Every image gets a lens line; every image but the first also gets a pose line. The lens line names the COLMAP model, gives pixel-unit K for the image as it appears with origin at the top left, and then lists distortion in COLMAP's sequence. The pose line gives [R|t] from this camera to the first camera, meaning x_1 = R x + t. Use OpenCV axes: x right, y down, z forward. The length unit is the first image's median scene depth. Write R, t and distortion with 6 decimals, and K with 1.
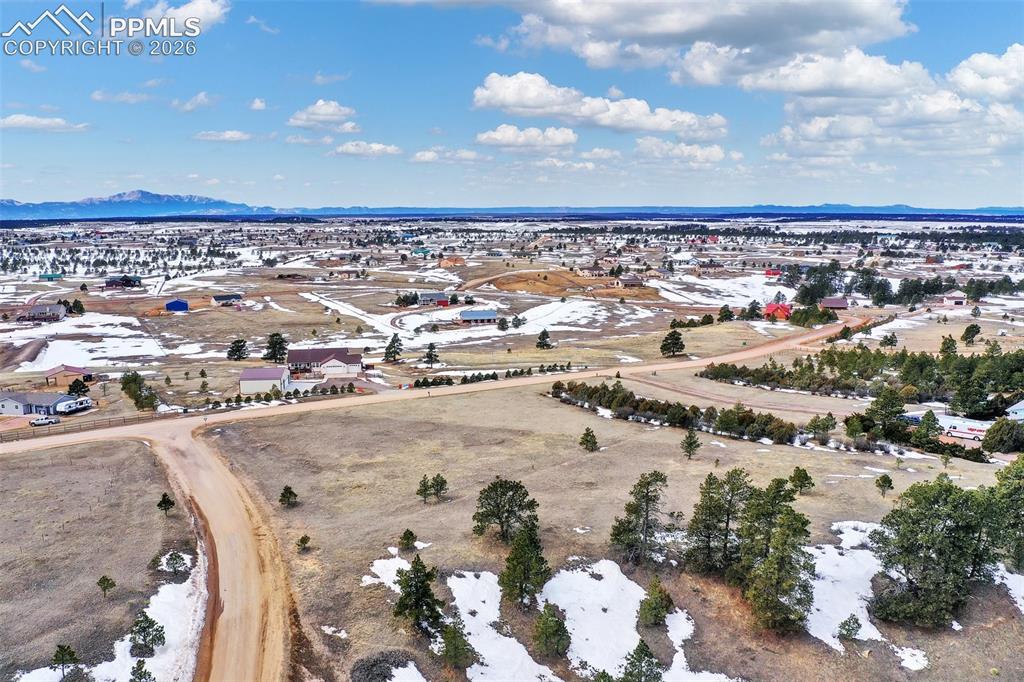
lens RADIAL K [[805.5, 0, 512.0], [0, 805.5, 341.0], [0, 0, 1]] dist [-0.011651, 0.011738]
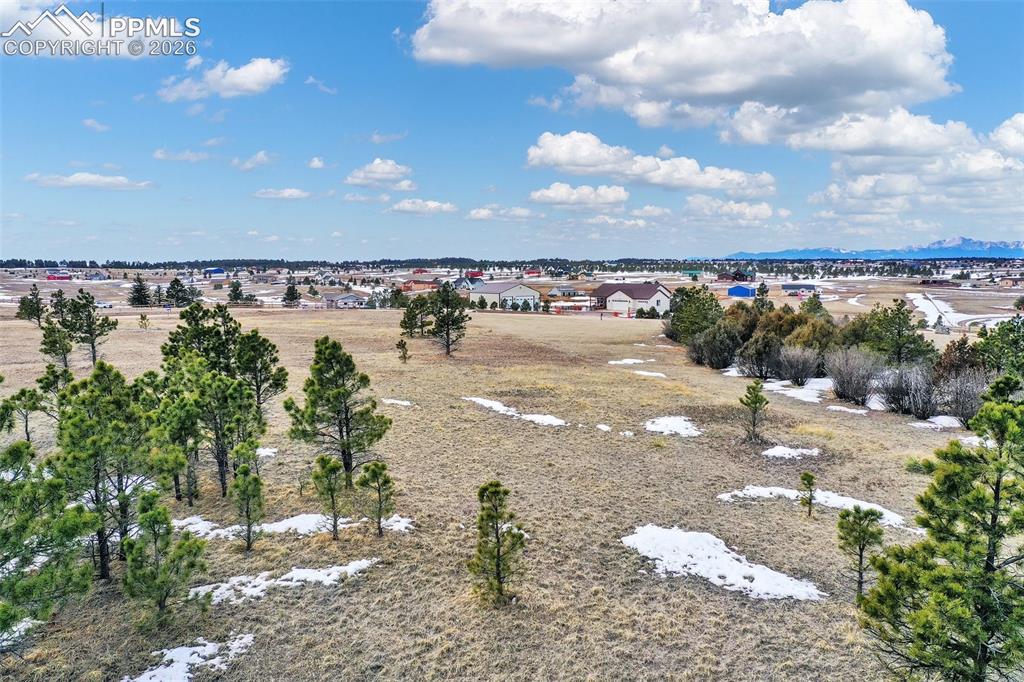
lens RADIAL K [[805.5, 0, 512.0], [0, 805.5, 341.0], [0, 0, 1]] dist [-0.011651, 0.011738]
pose [[0.594423, 0.084375, -0.799714, 0.200469], [-0.130312, 0.991443, 0.007743, 0.045528], [0.793524, 0.099610, 0.600331, 0.268172]]
